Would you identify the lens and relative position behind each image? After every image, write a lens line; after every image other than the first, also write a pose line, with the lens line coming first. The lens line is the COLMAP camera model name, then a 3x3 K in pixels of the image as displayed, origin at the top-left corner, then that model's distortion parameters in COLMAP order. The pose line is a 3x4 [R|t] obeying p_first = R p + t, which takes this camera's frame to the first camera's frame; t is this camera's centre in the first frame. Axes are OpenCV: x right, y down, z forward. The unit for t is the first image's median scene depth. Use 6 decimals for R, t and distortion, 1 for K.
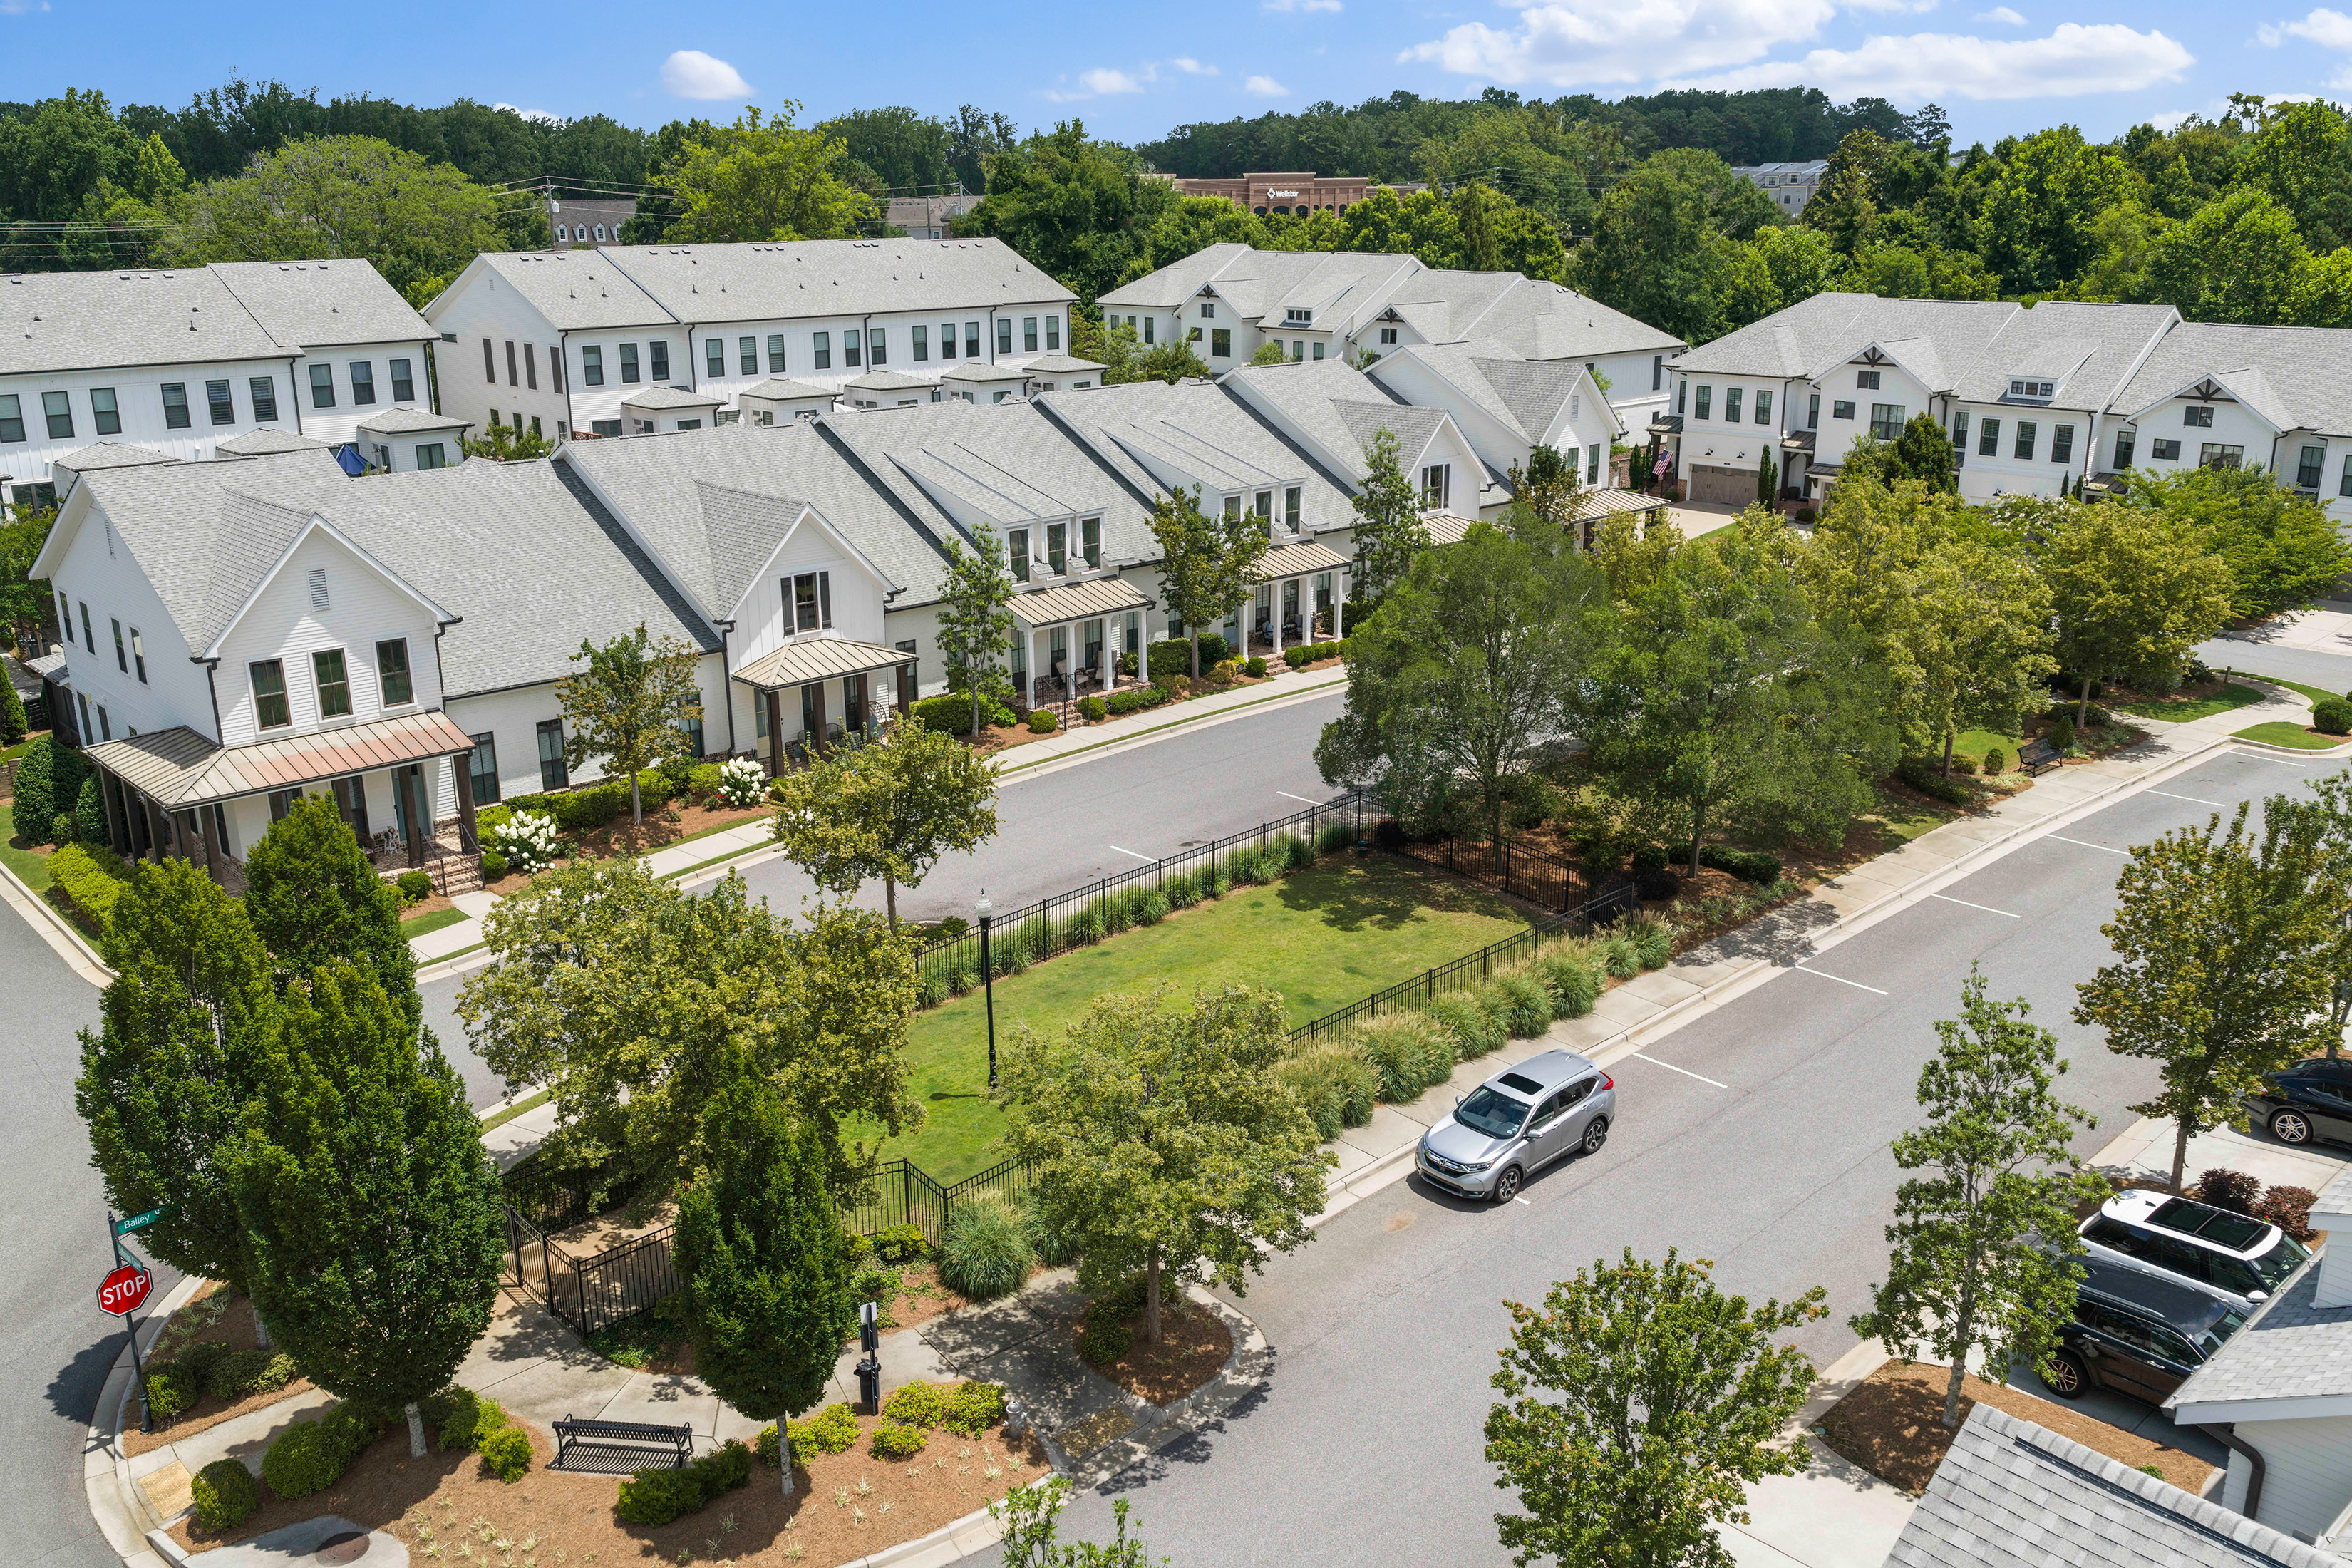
lens RADIAL K [[1962.0, 0, 1190.4], [0, 1962.0, 782.0], [0, 0, 1]] dist [0.015836, -0.001535]
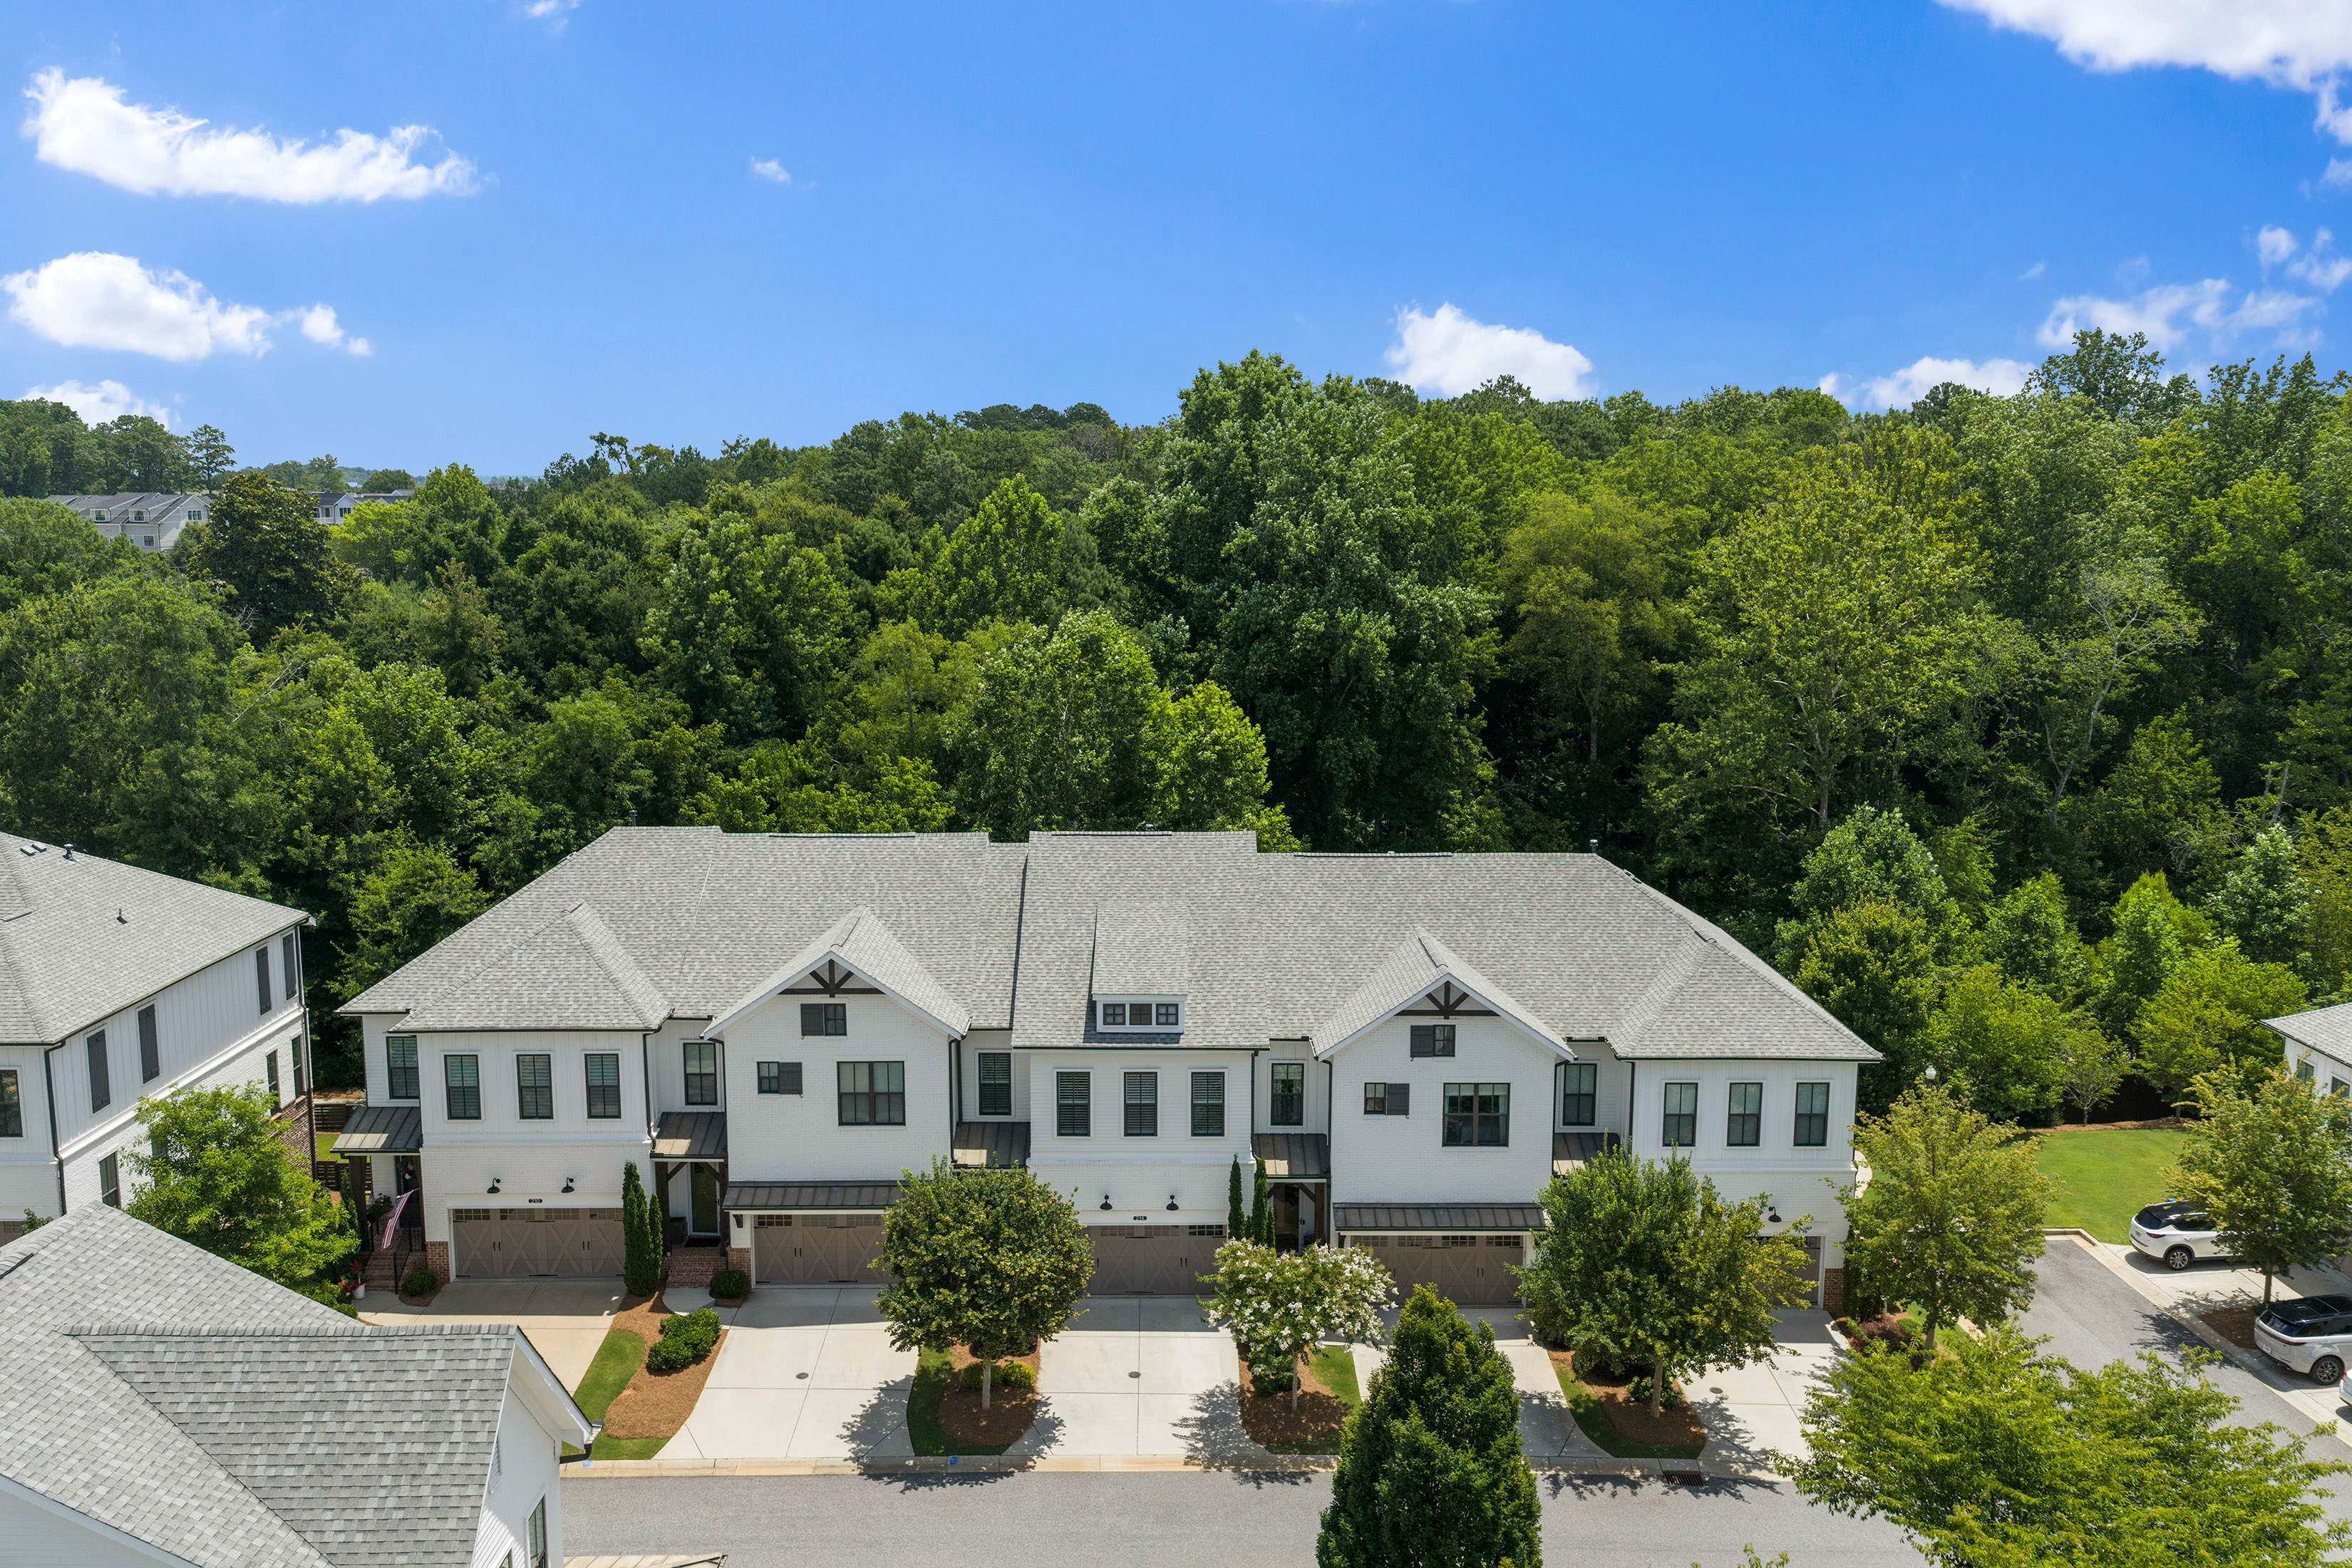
lens RADIAL K [[1945.7, 0, 1176.0], [0, 1945.7, 784.0], [0, 0, 1]] dist [-0.008972, -0.003532]
pose [[0.673769, -0.104297, 0.731545, 0.038079], [0.209770, 0.976258, -0.054016, -0.209441], [-0.708542, 0.189850, 0.679650, 0.552863]]
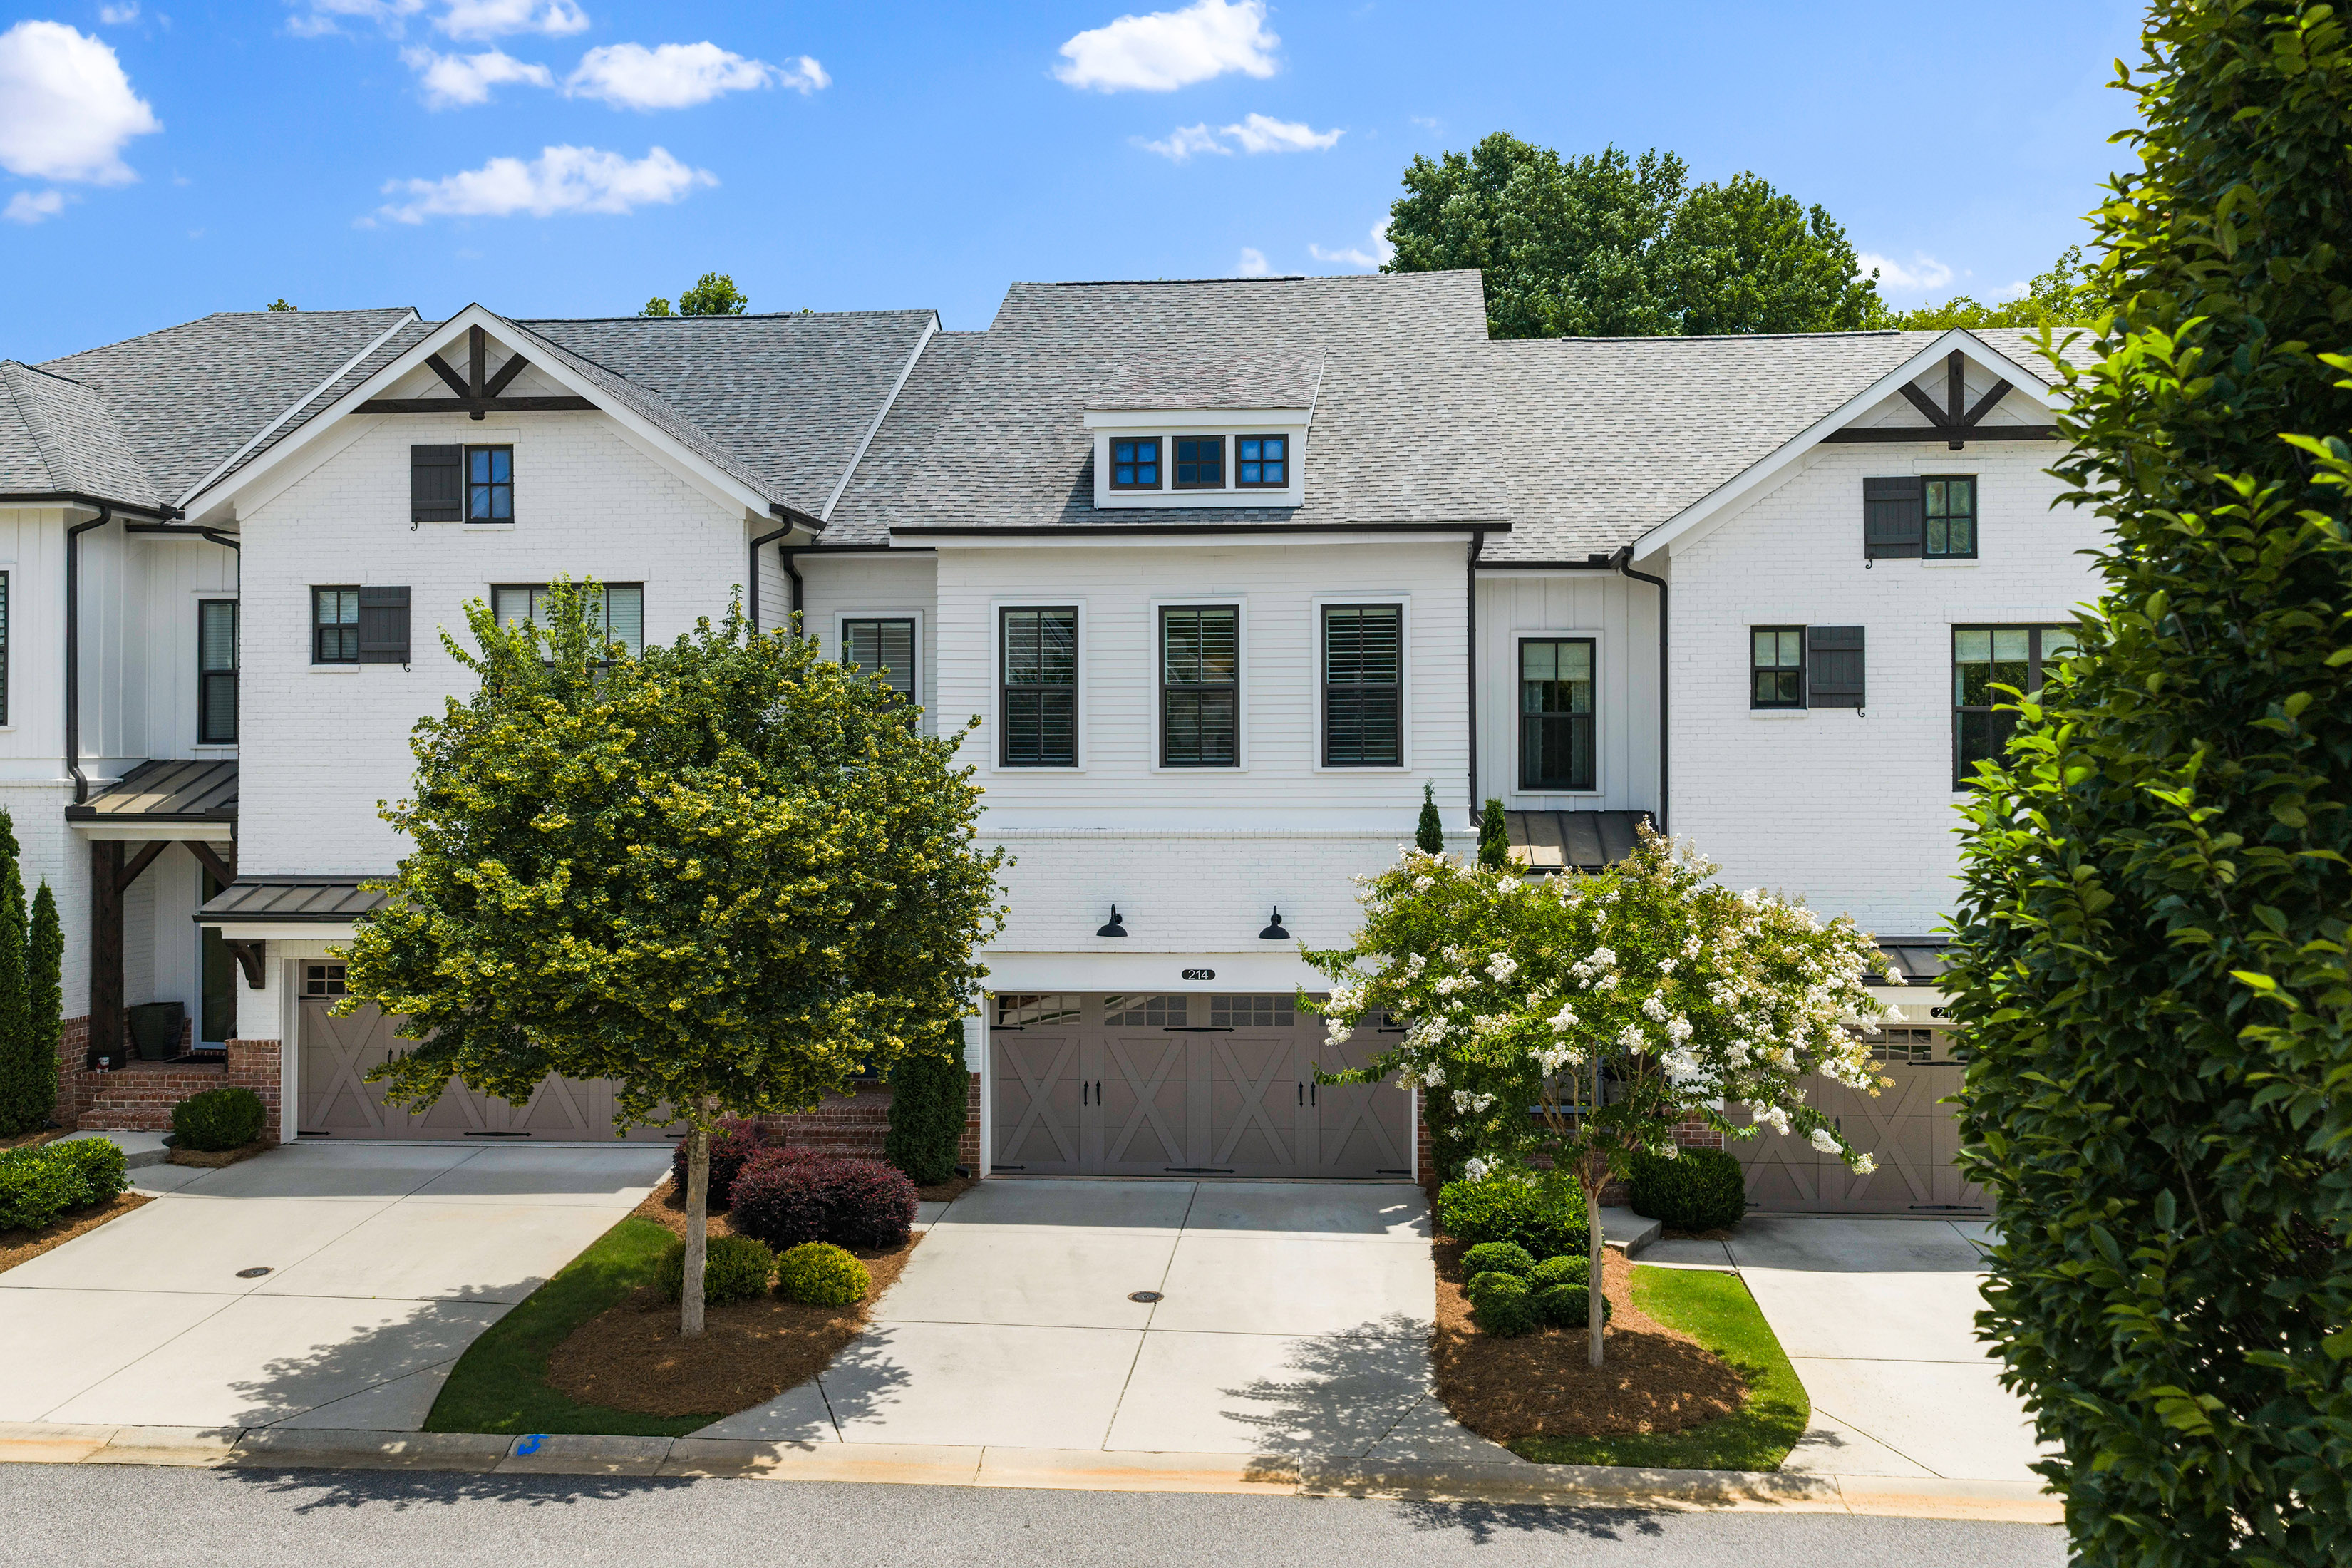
lens RADIAL K [[2075.7, 0, 1225.7], [0, 2075.7, 781.2], [0, 0, 1]] dist [0.007327, -0.002626]
pose [[0.742675, 0.012567, 0.669534, 0.242426], [0.195250, 0.952317, -0.234455, -0.096664], [-0.640555, 0.304851, 0.704809, 0.759310]]
